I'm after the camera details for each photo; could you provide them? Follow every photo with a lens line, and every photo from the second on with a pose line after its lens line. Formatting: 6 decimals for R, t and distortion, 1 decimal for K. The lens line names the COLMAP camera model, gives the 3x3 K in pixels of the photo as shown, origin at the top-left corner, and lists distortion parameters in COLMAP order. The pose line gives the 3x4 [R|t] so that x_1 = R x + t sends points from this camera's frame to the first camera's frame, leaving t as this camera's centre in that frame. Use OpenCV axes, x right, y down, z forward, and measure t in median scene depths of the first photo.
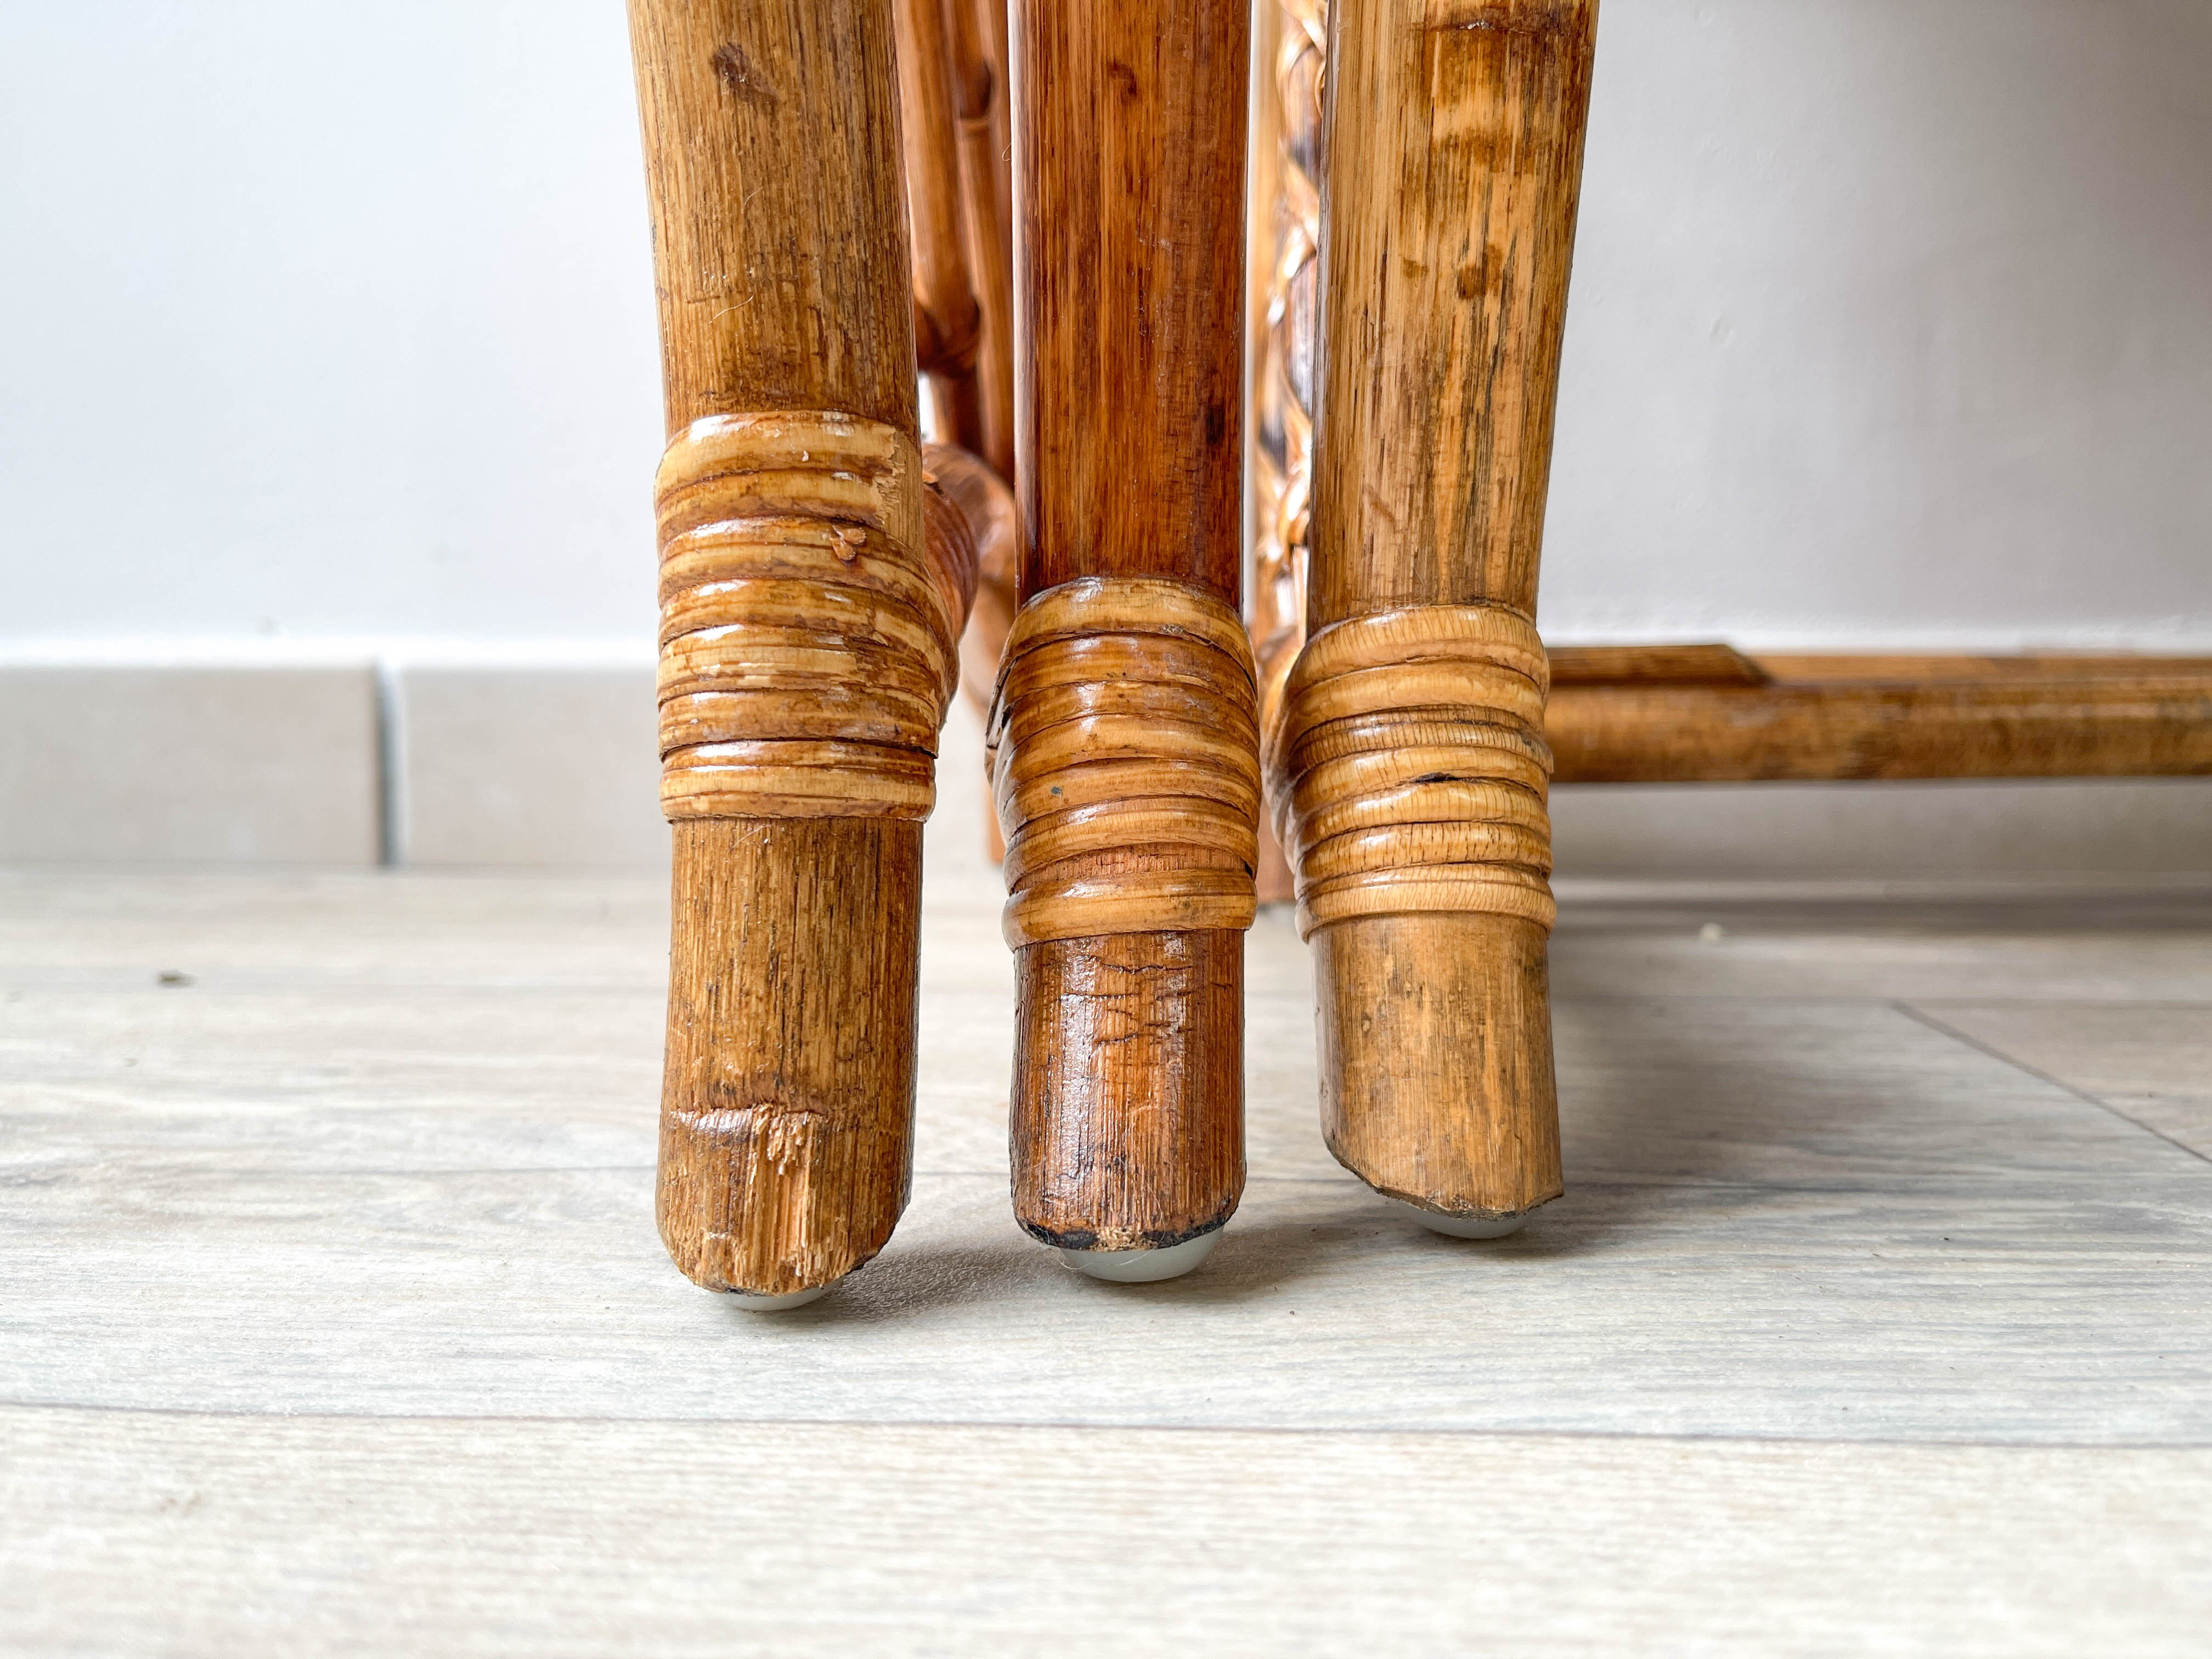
lens RADIAL K [[1700.1, 0, 1119.4], [0, 1700.1, 870.5], [0, 0, 1]] dist [0.056227, -0.106717]
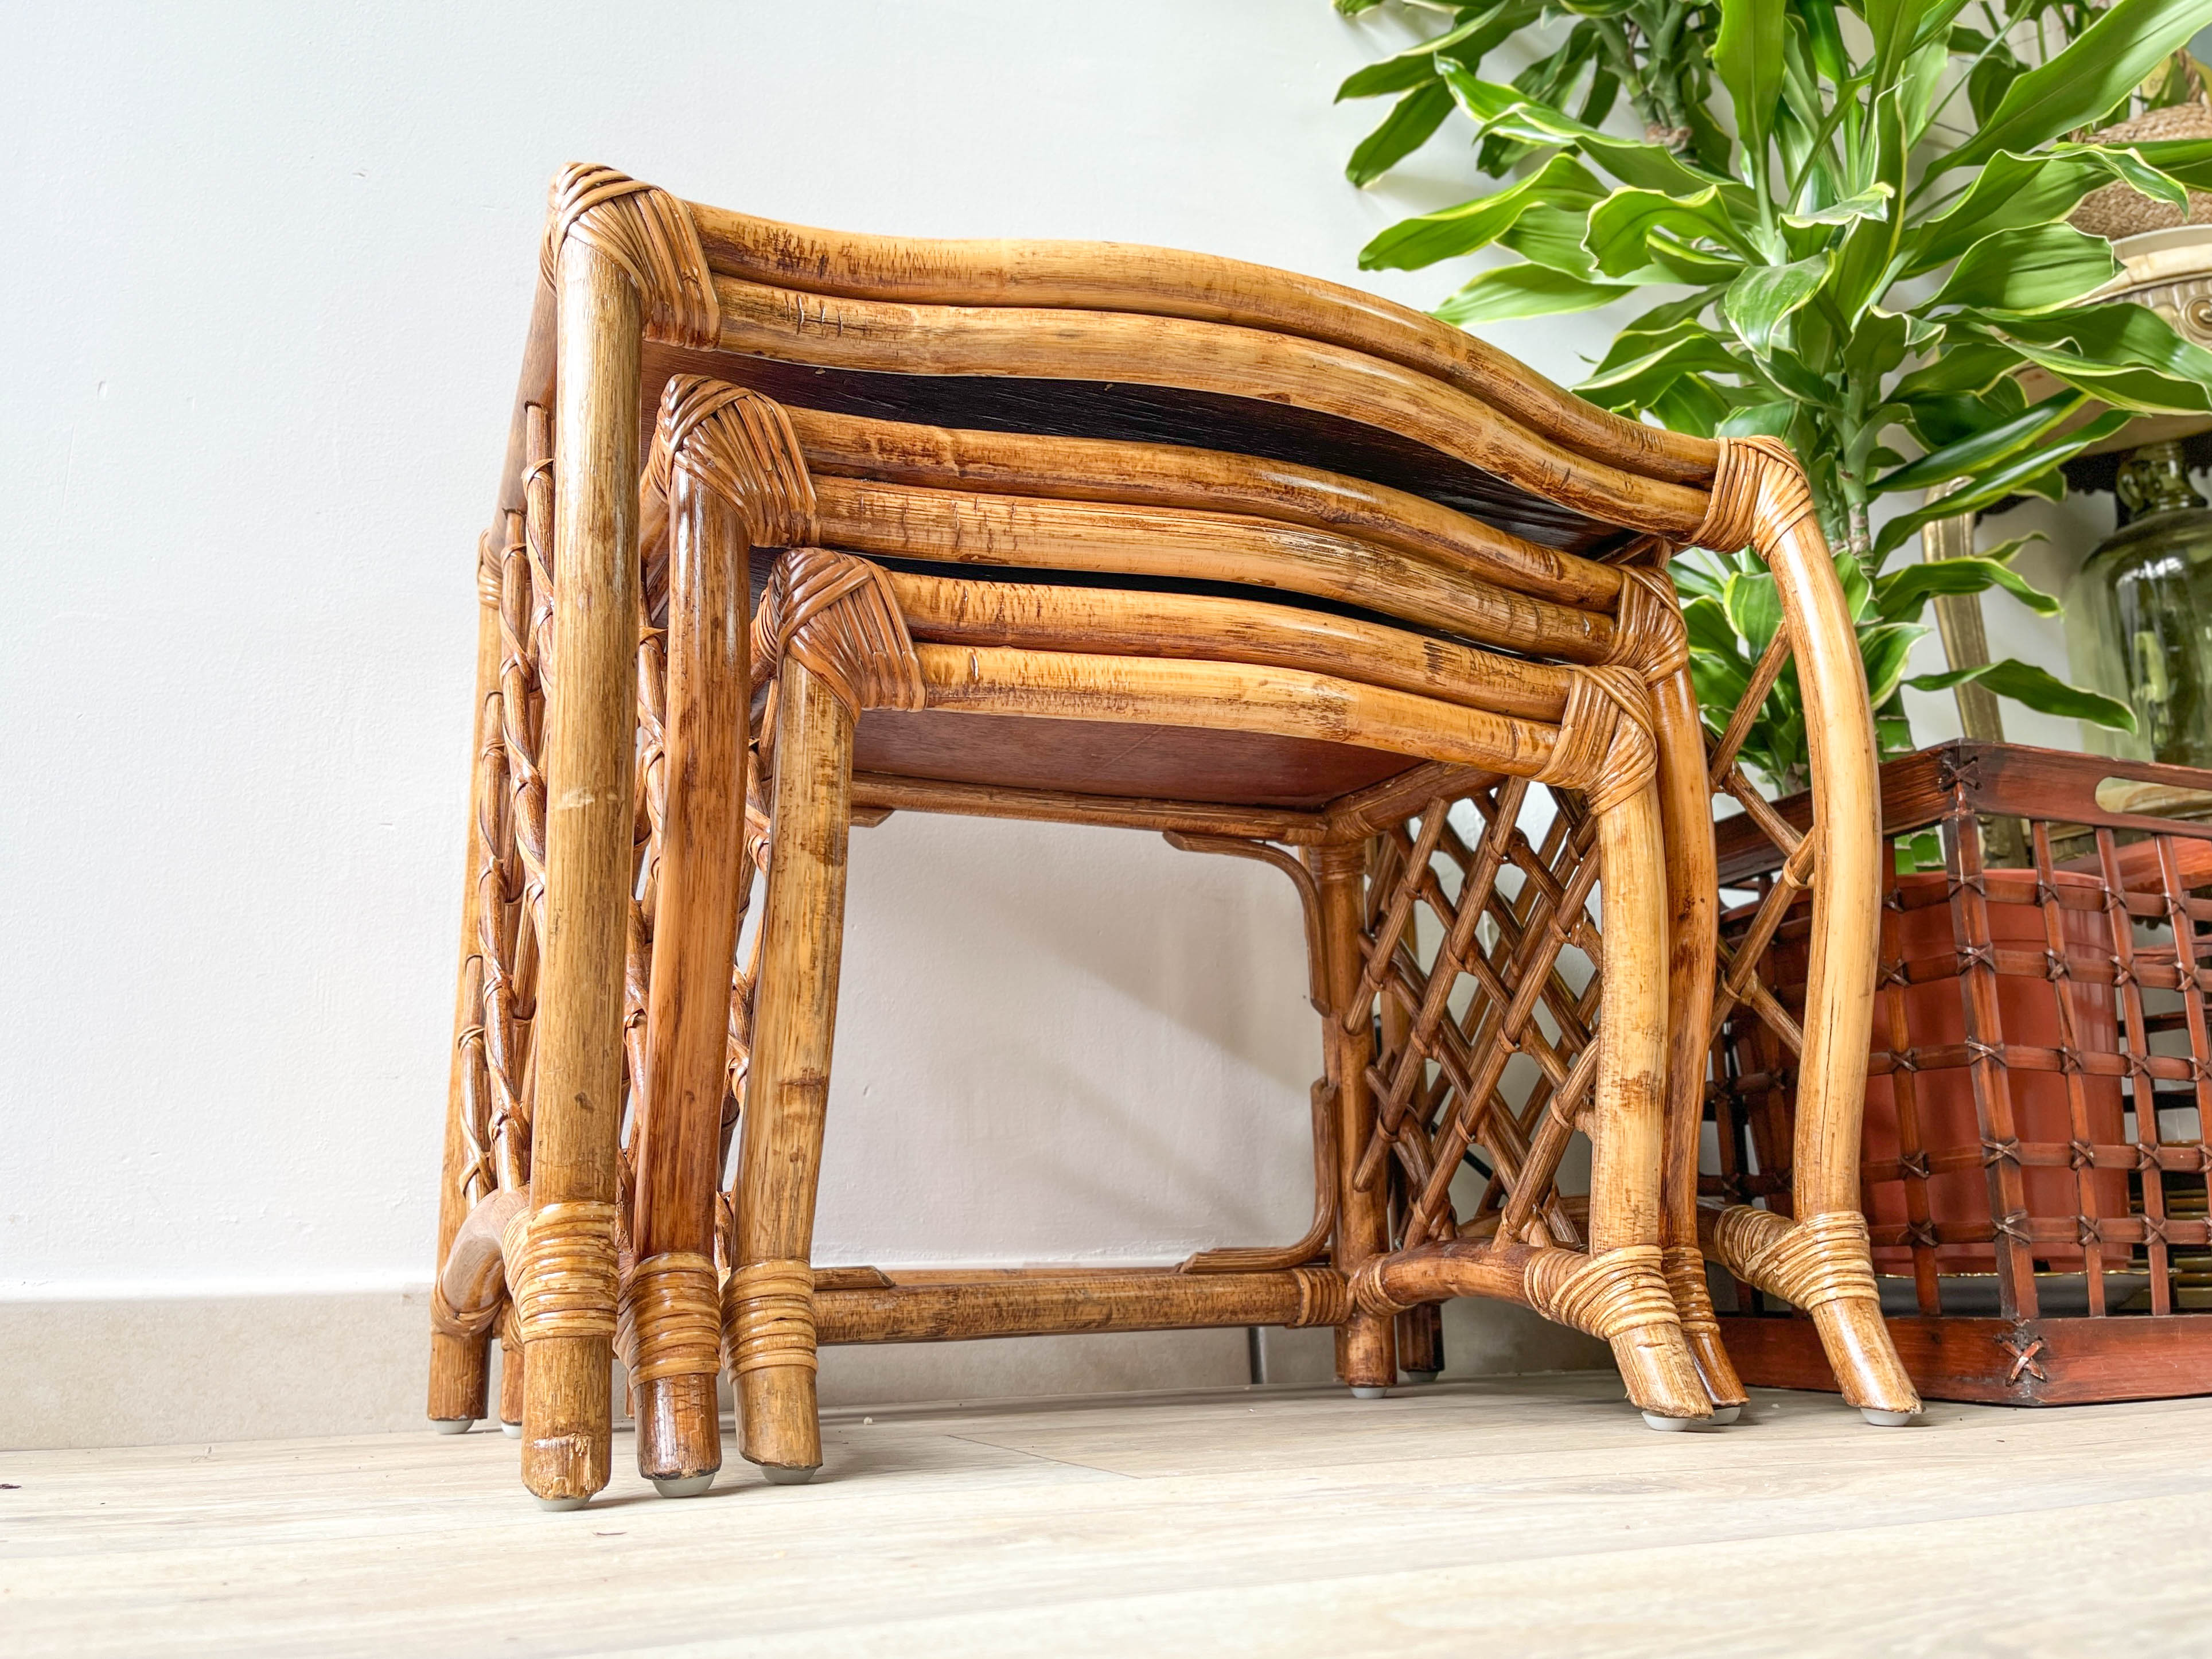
lens RADIAL K [[1715.1, 0, 1119.9], [0, 1715.1, 822.7], [0, 0, 1]] dist [0.068150, -0.120084]
pose [[0.888869, 0.101083, 0.446872, -0.753943], [0.071462, 0.932833, -0.353152, 0.254896], [-0.452555, 0.345840, 0.821942, -2.138772]]
